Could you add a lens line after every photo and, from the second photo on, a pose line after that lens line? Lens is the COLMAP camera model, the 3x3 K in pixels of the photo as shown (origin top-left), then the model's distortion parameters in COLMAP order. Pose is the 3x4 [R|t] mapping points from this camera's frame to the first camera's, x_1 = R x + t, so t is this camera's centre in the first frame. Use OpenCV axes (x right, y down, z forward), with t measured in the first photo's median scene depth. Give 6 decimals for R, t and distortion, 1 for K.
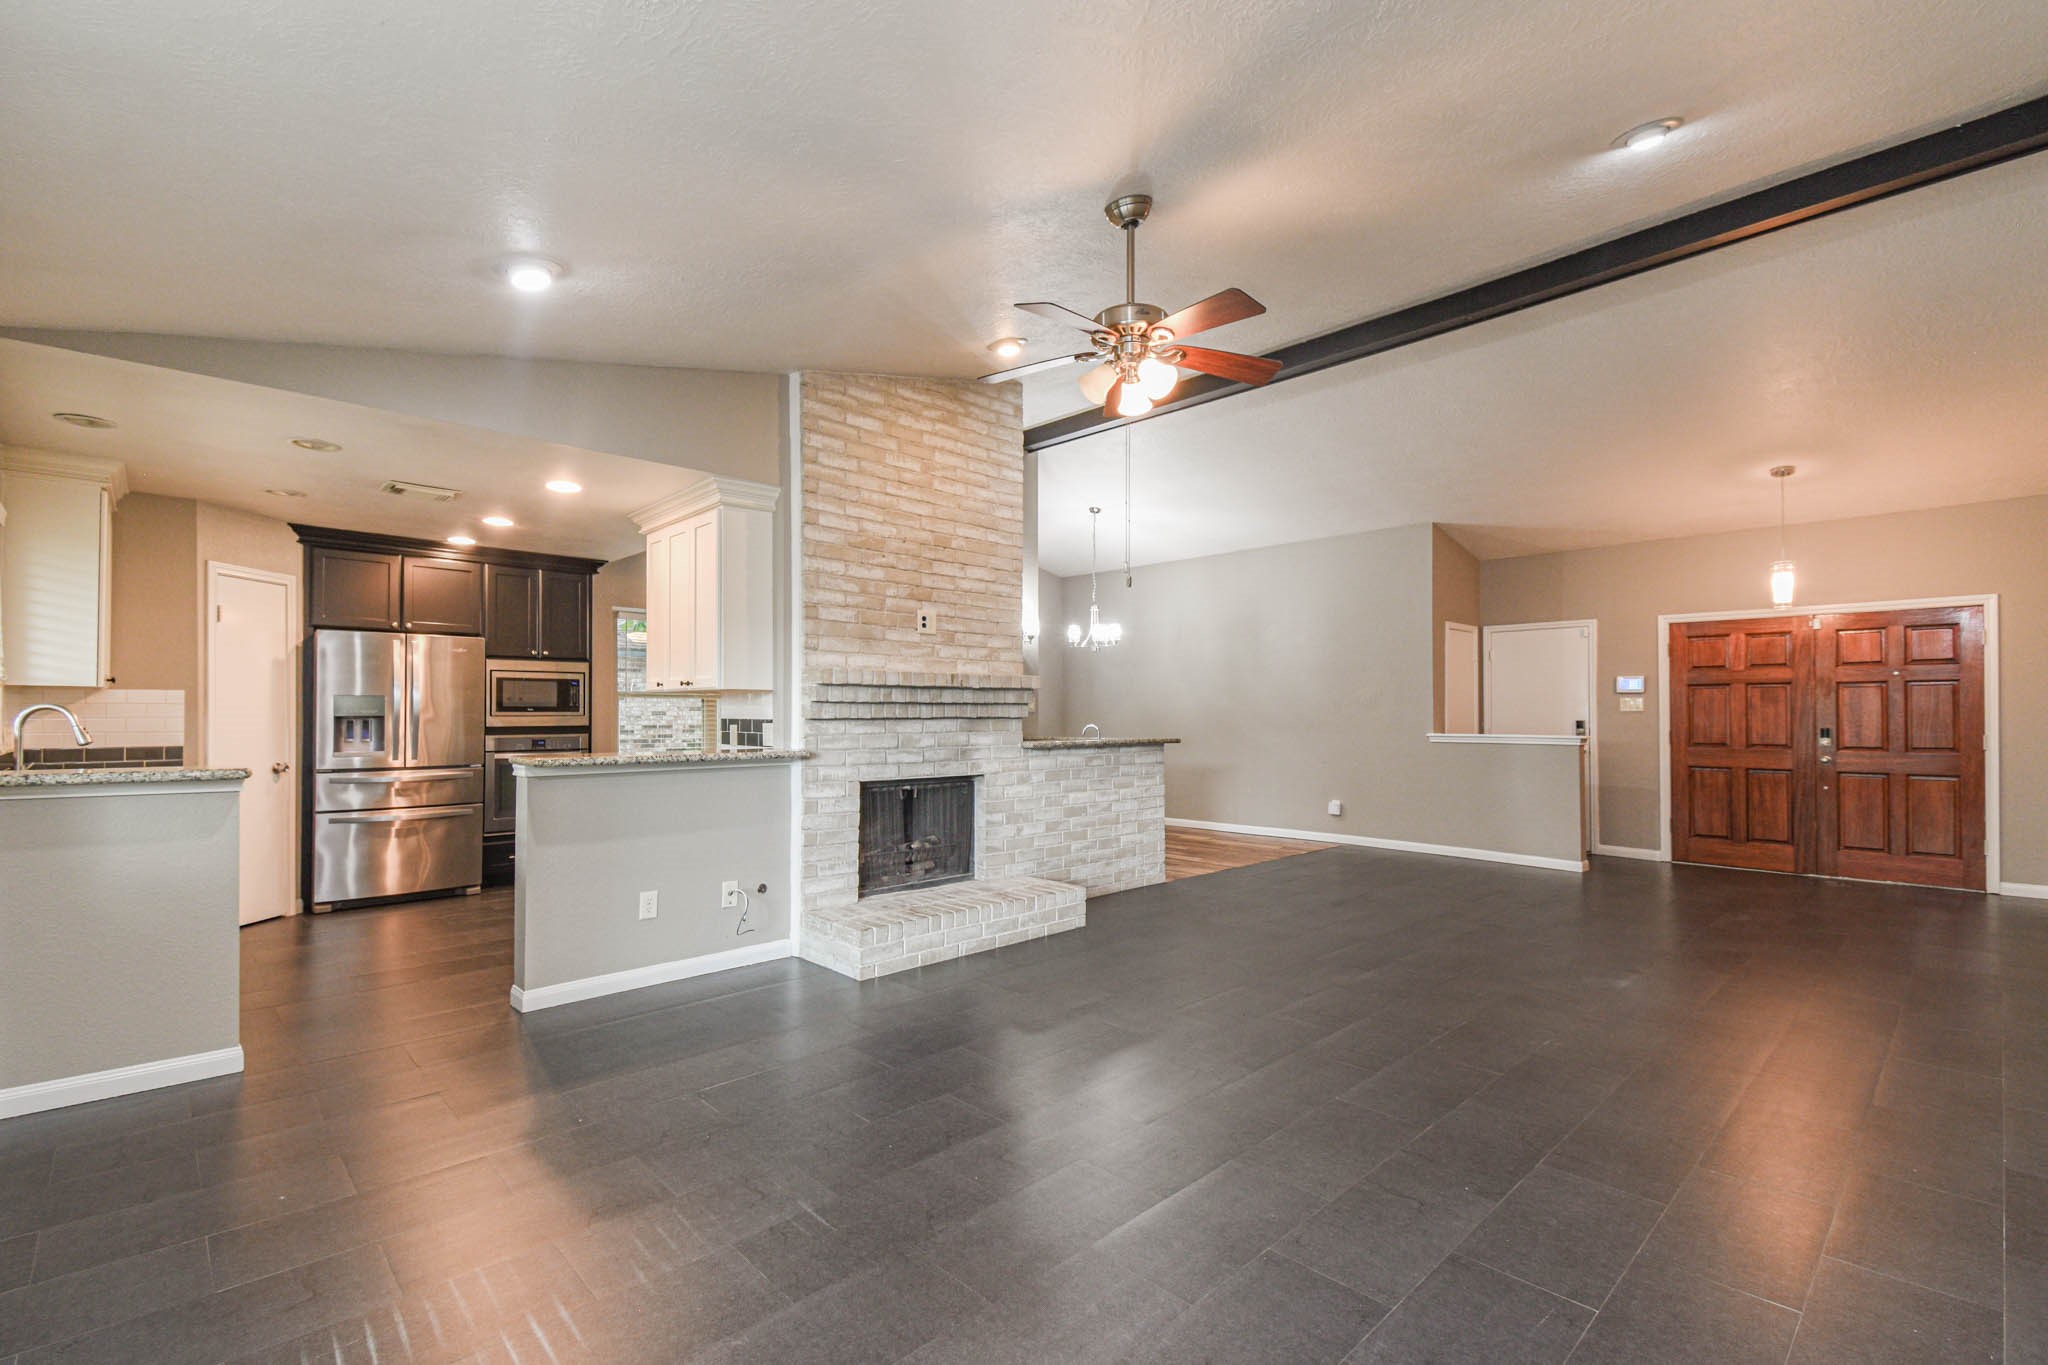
lens RADIAL K [[912.3, 0, 1015.8], [0, 912.3, 681.5], [0, 0, 1]] dist [0.038064, -0.029083]
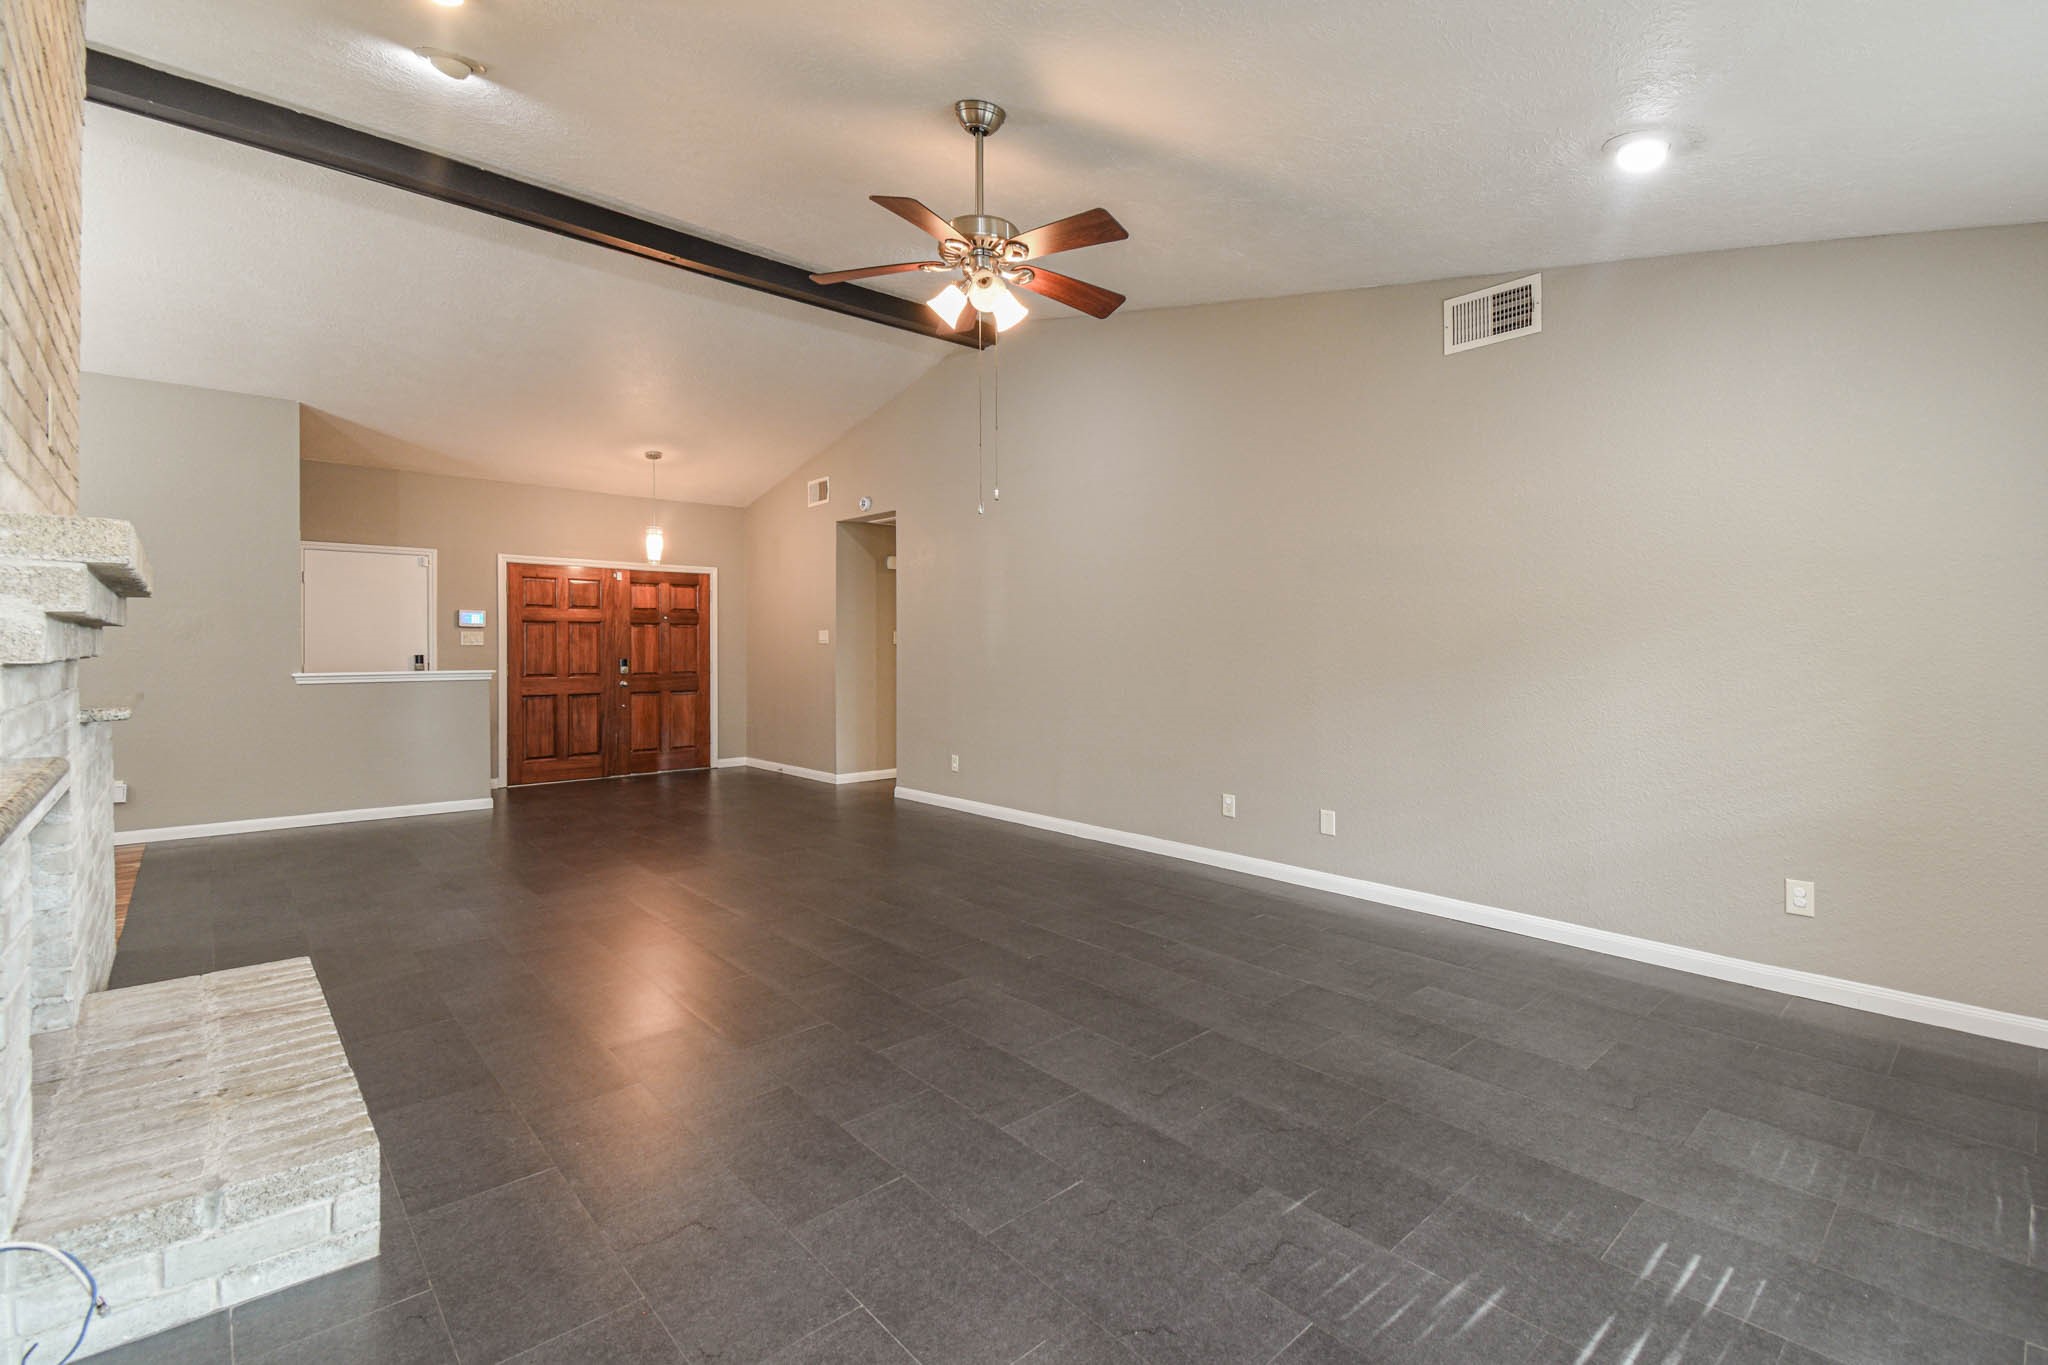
lens RADIAL K [[912.3, 0, 1015.8], [0, 912.3, 681.5], [0, 0, 1]] dist [0.038064, -0.029083]
pose [[0.022979, -0.038376, 0.998999, -0.357661], [-0.034294, 0.998645, 0.039151, 0.012886], [-0.999148, -0.035159, 0.021632, 0.411607]]
